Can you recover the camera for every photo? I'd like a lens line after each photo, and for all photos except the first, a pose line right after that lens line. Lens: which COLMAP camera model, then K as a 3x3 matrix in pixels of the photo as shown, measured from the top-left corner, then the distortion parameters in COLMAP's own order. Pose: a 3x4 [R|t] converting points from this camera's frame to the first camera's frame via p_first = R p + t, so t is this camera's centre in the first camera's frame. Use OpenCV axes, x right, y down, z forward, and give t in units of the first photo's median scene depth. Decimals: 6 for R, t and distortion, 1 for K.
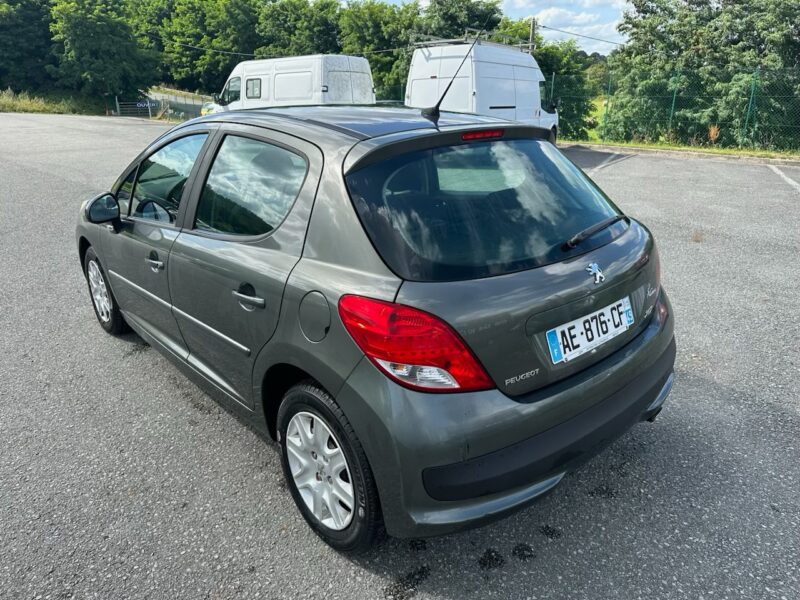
lens RADIAL K [[576.1, 0, 404.1], [0, 576.1, 300.5], [0, 0, 1]] dist [-0.000269, -0.000452]
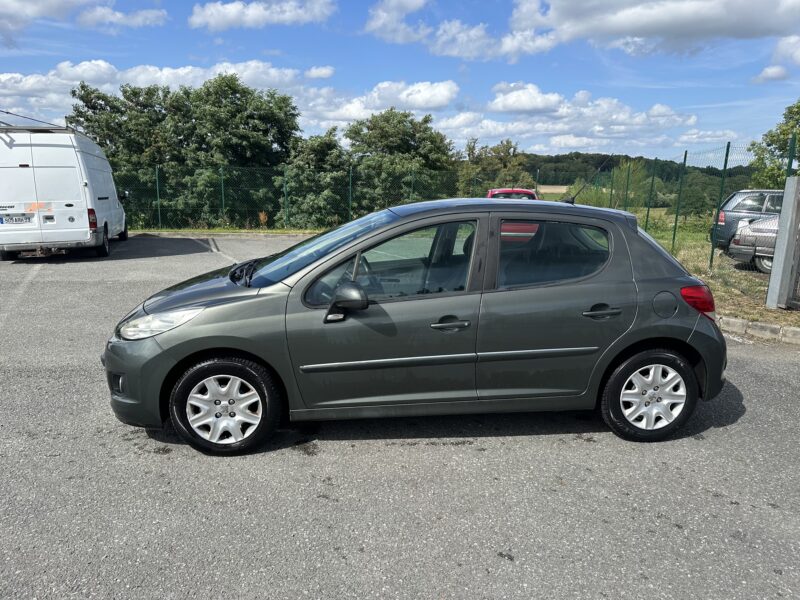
lens RADIAL K [[576.1, 0, 404.1], [0, 576.1, 300.5], [0, 0, 1]] dist [-0.000269, -0.000452]
pose [[0.571870, -0.148576, 0.806778, -0.164831], [0.262851, 0.964798, -0.008640, -0.015051], [-0.777093, 0.217004, 0.590792, 0.038431]]
